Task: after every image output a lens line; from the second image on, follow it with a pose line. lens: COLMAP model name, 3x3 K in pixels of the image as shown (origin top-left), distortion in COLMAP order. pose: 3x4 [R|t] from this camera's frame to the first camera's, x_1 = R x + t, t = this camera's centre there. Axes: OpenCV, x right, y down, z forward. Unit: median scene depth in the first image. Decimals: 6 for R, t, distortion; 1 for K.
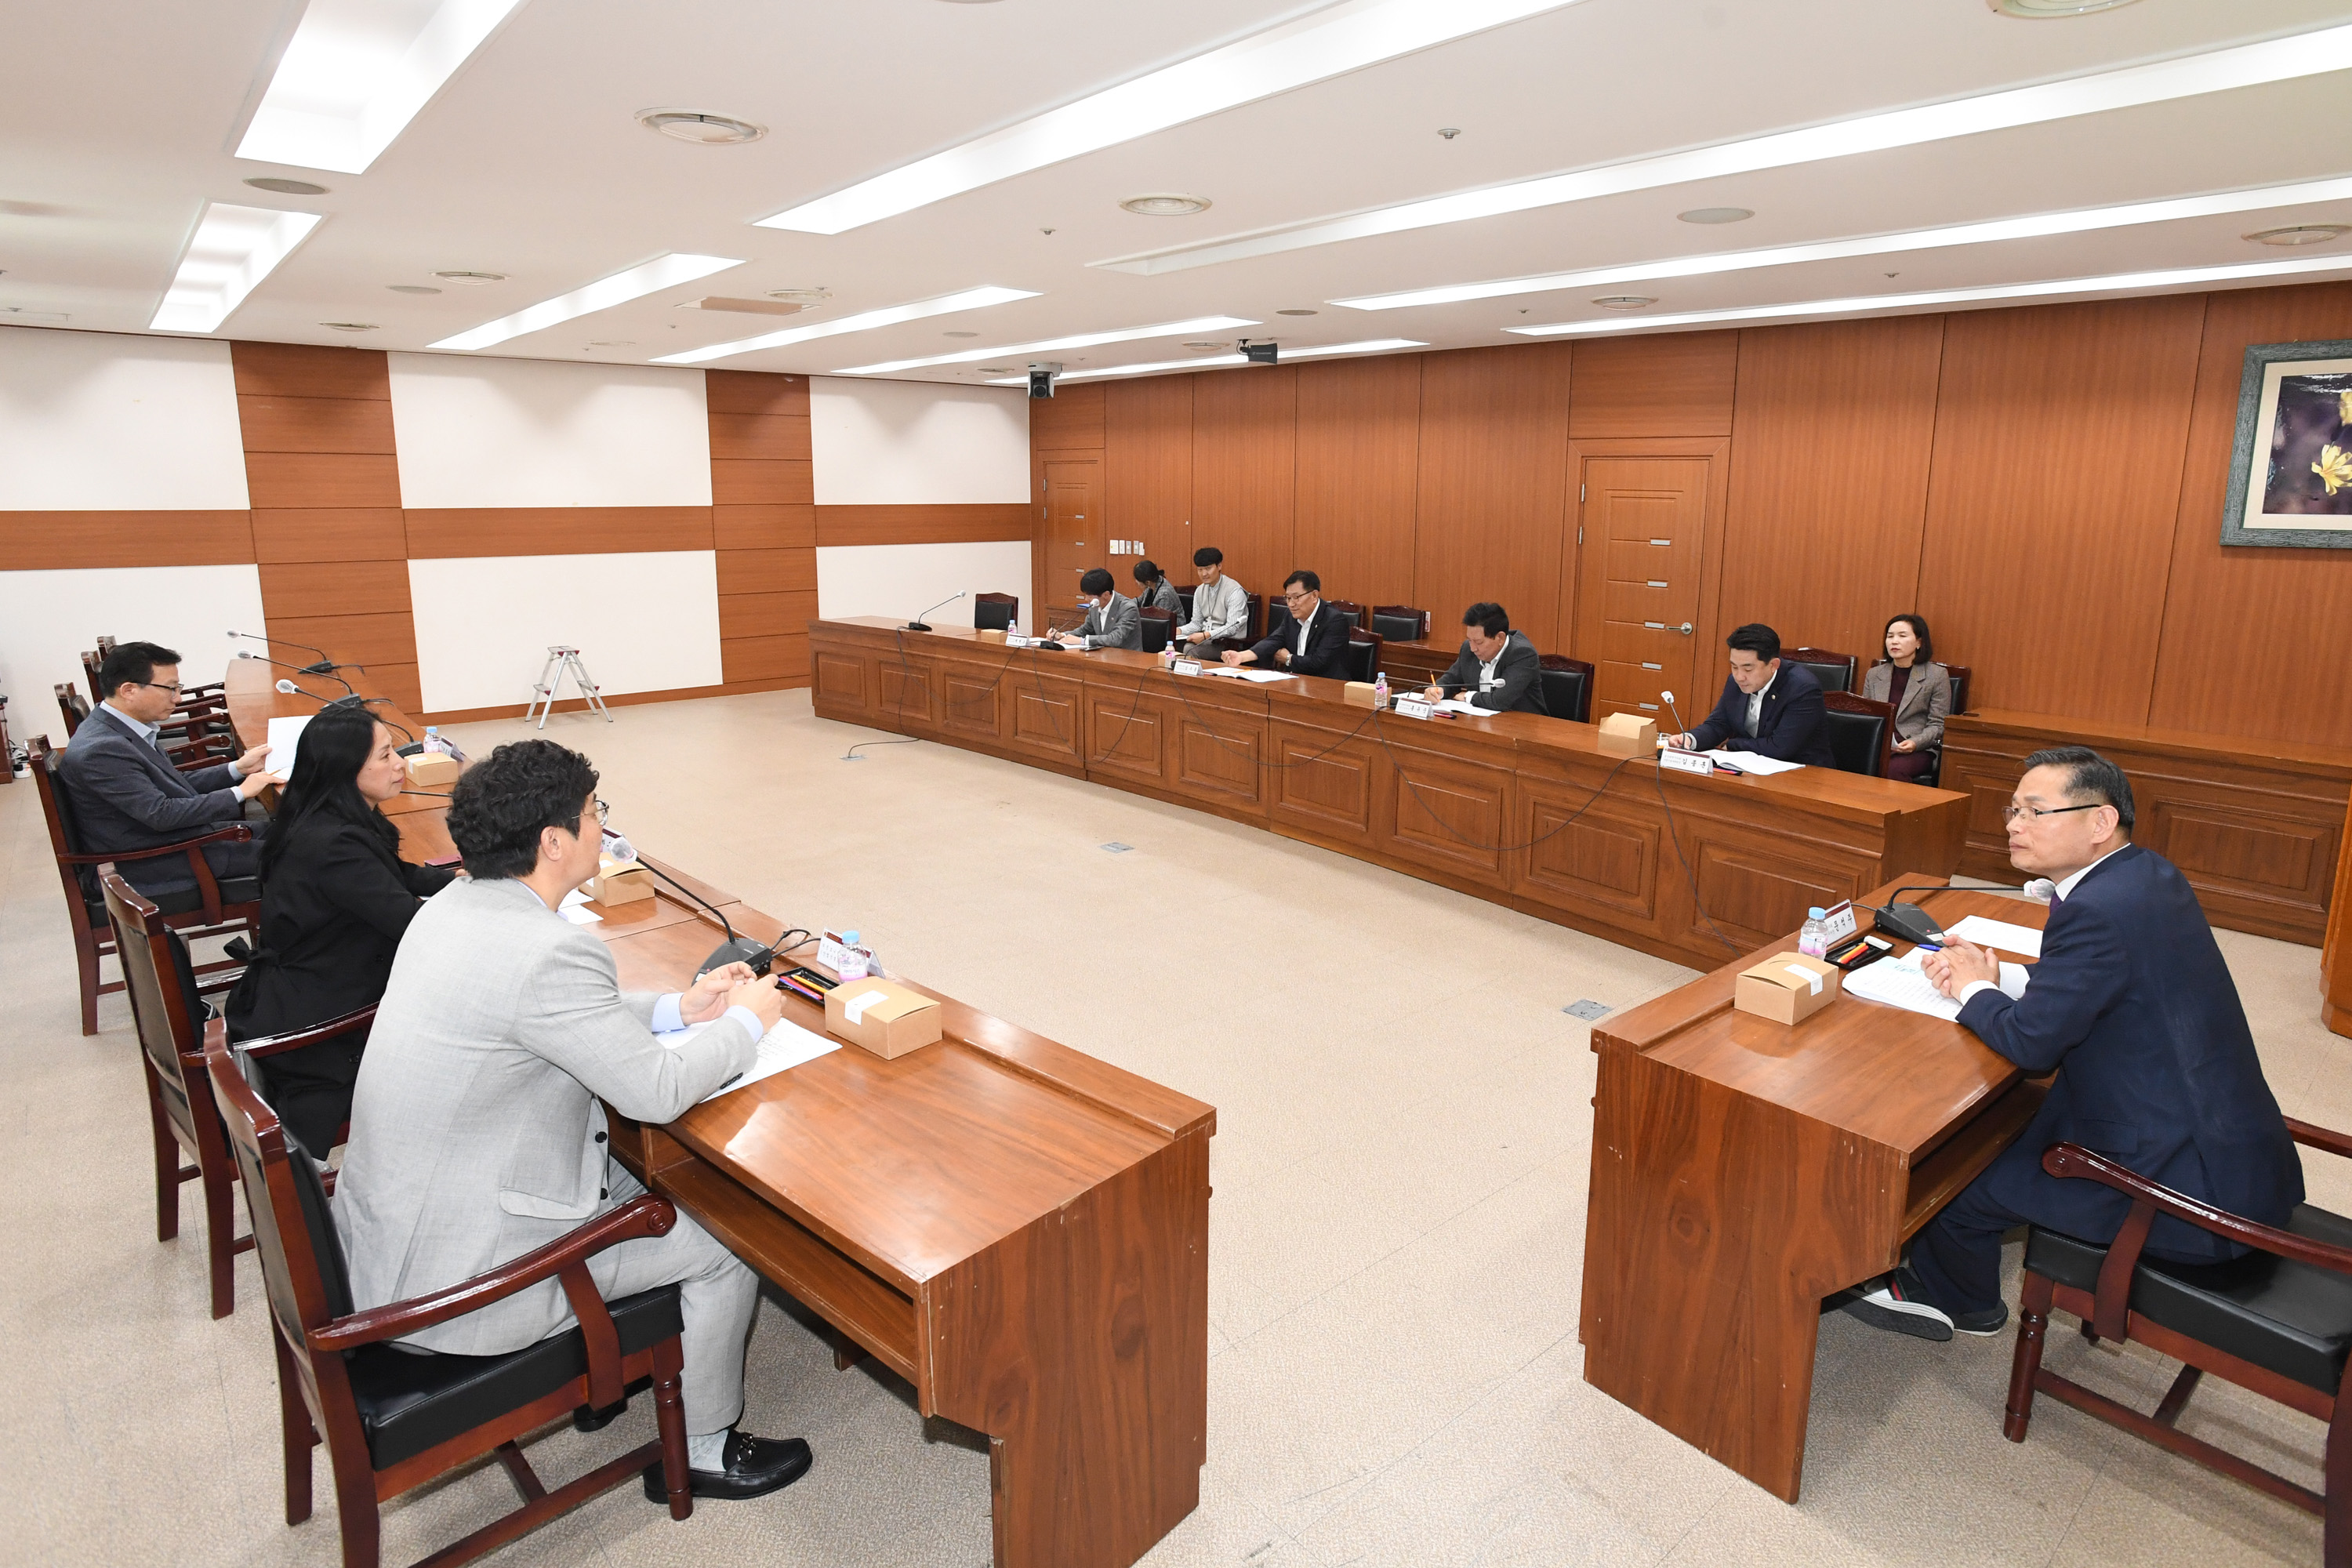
lens RADIAL K [[1314.0, 0, 1185.3], [0, 1314.0, 720.5], [0, 0, 1]] dist [-0.021717, 0.009265]
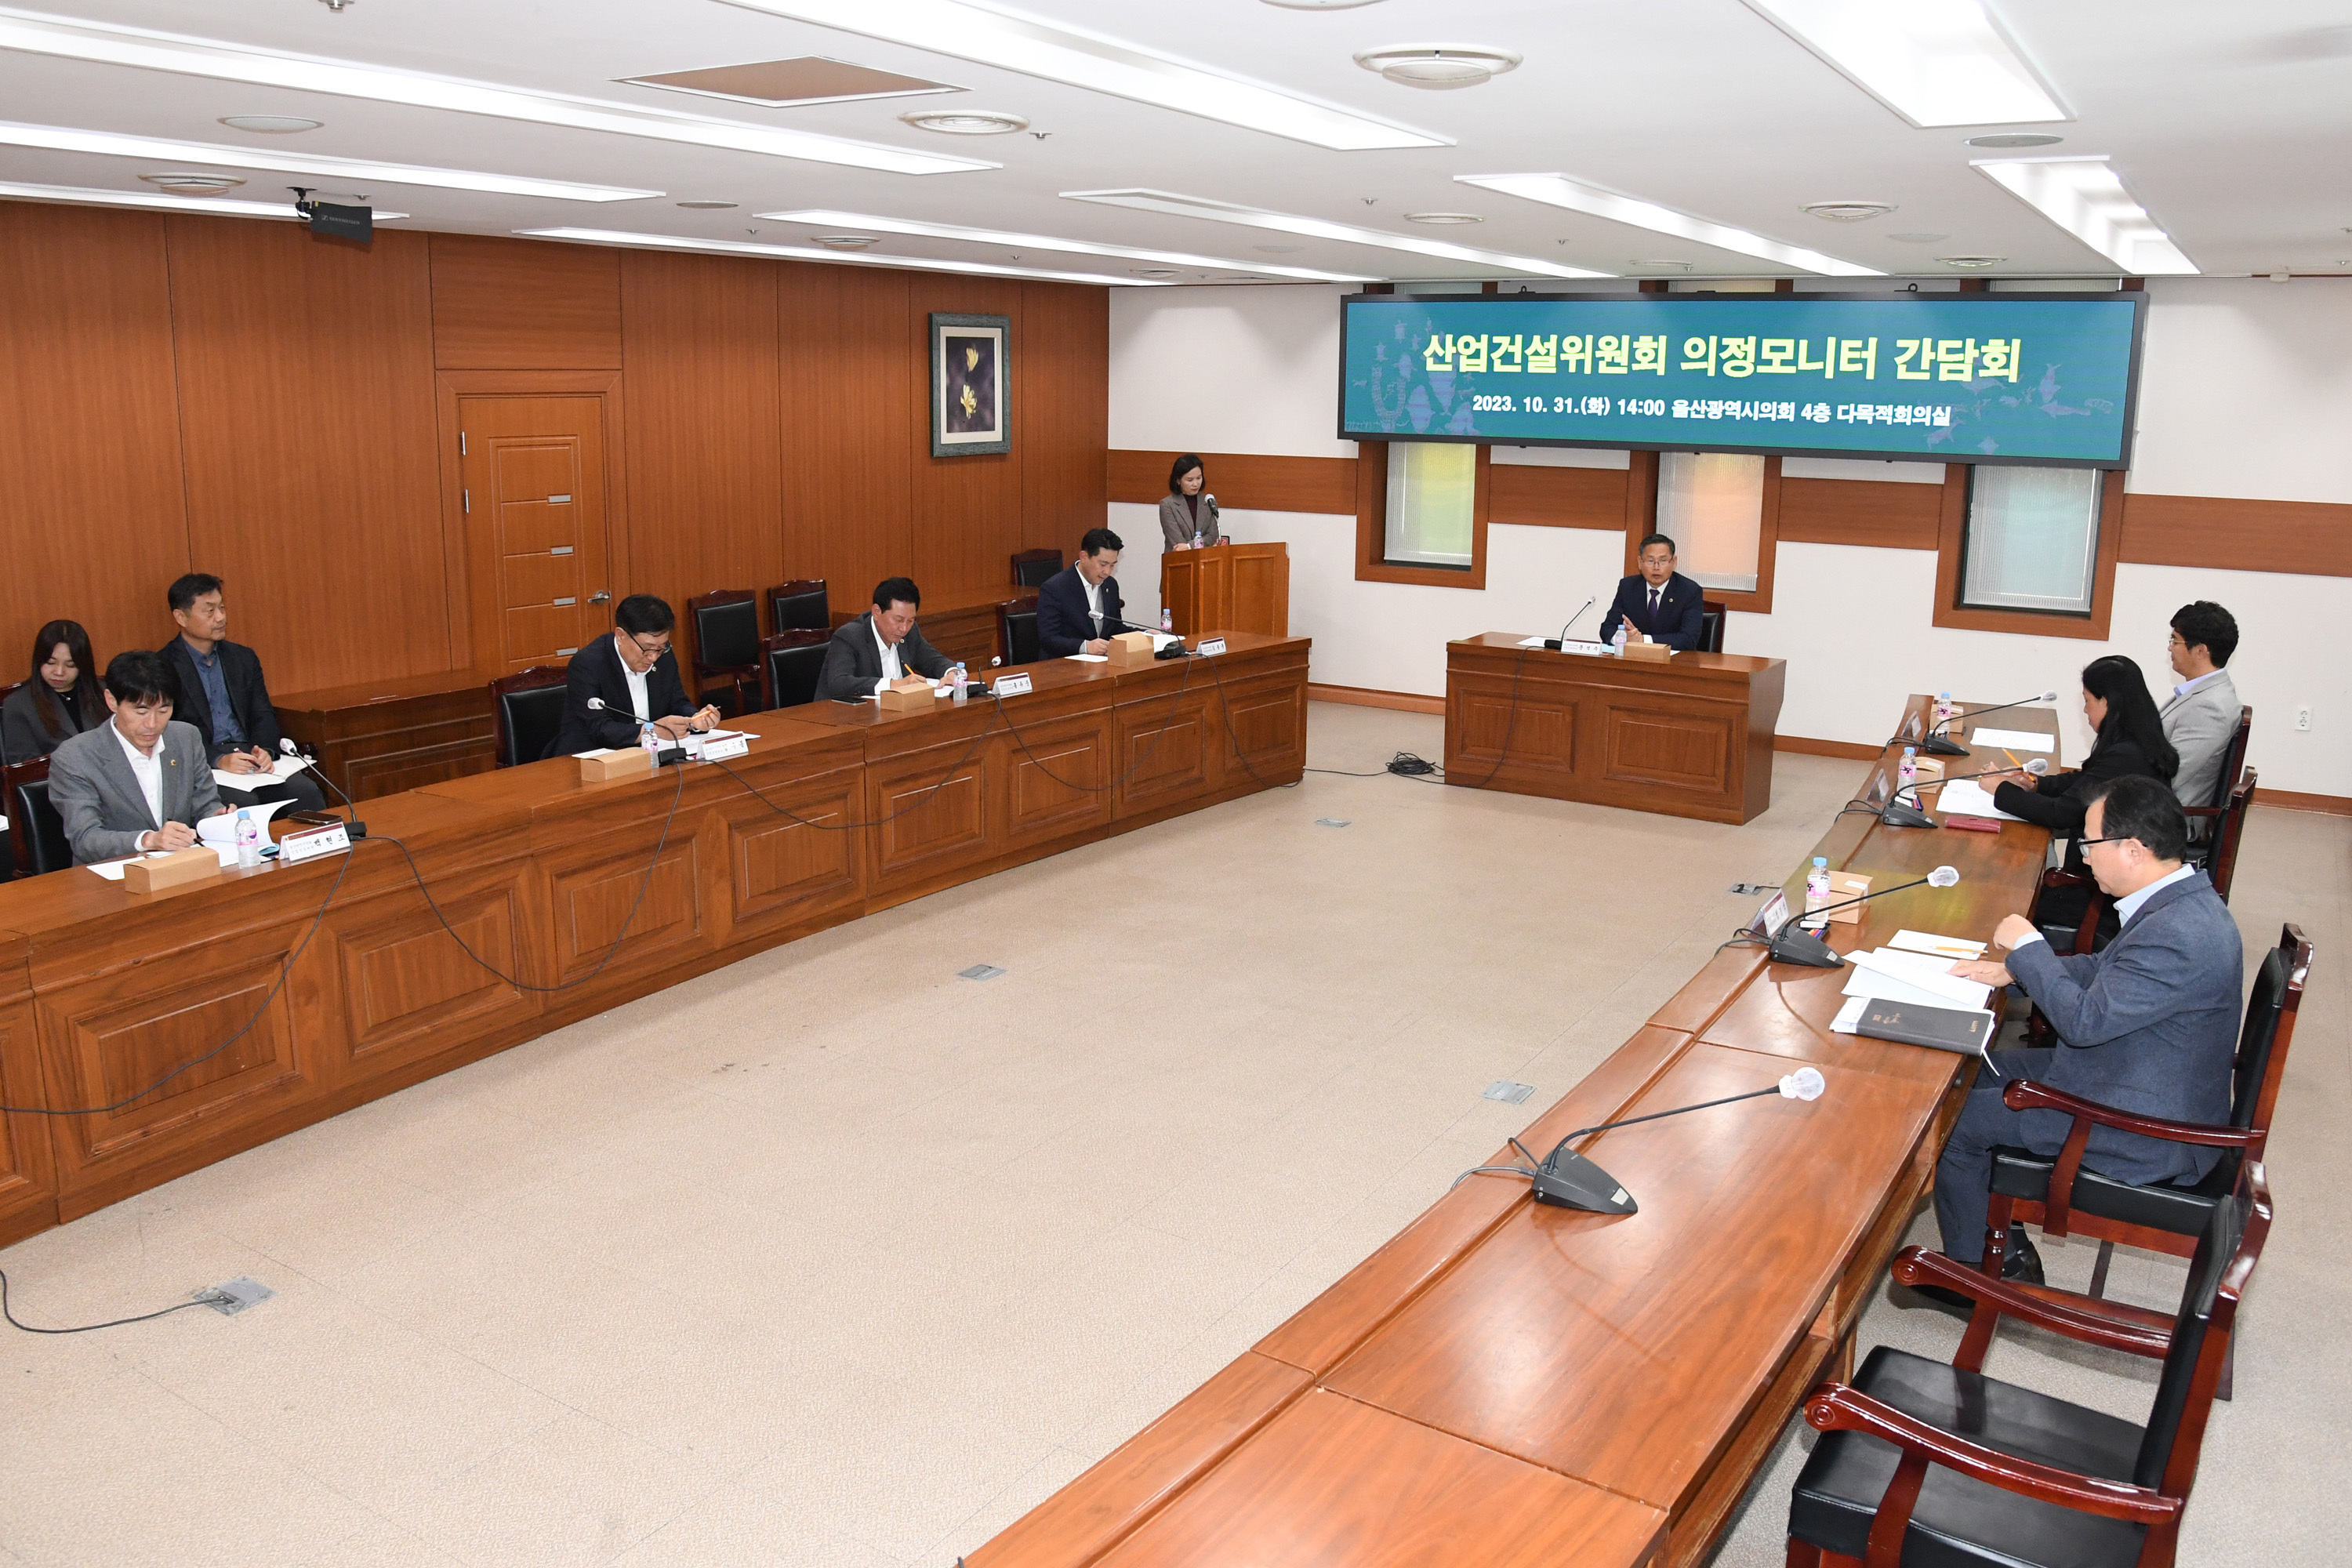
lens RADIAL K [[1841.8, 0, 1169.6], [0, 1841.8, 731.6], [0, 0, 1]] dist [-0.090216, 0.056208]
pose [[-0.289350, -0.192590, 0.937649, -1.030359], [0.161493, 0.955688, 0.246131, -0.266245], [-0.943502, 0.222642, -0.245426, 1.181631]]
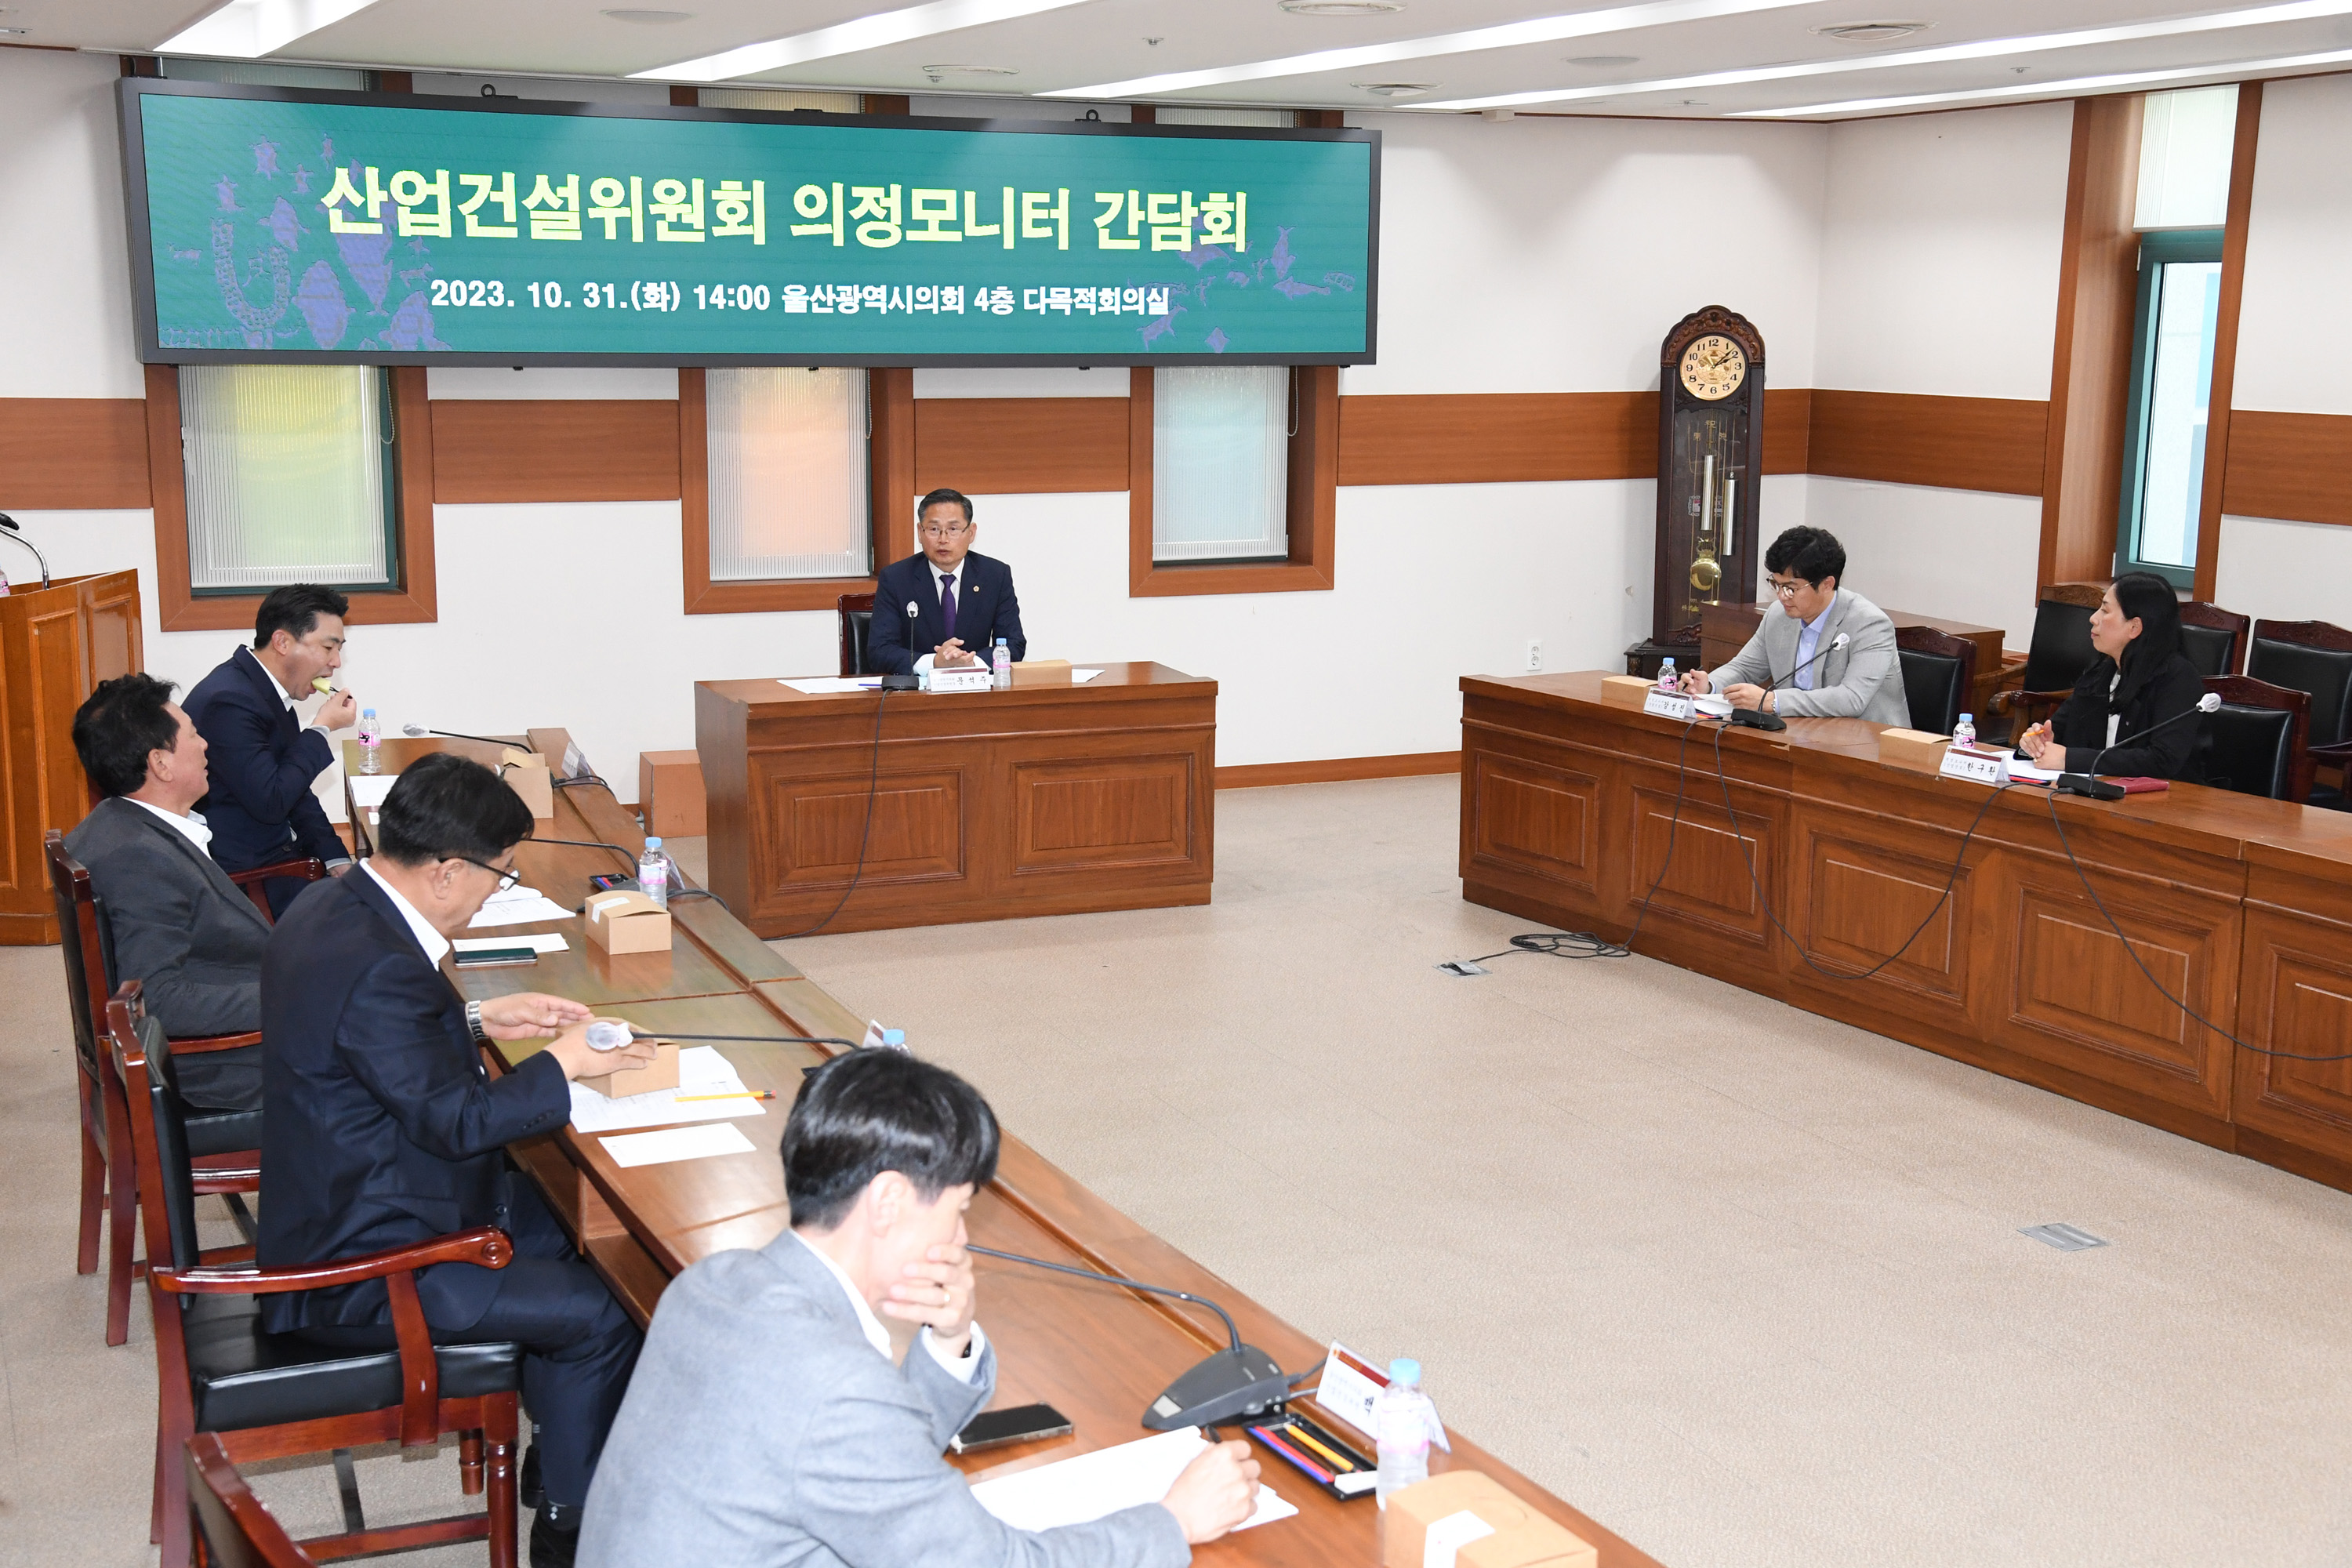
lens RADIAL K [[3016.2, 0, 1172.3], [0, 3016.2, 769.3], [0, 0, 1]] dist [0.206202, 0.000000]
pose [[-0.957435, -0.061519, 0.282017, -0.289998], [0.038364, 0.941235, 0.335565, -0.384141], [-0.286088, 0.332101, -0.898812, 1.852109]]
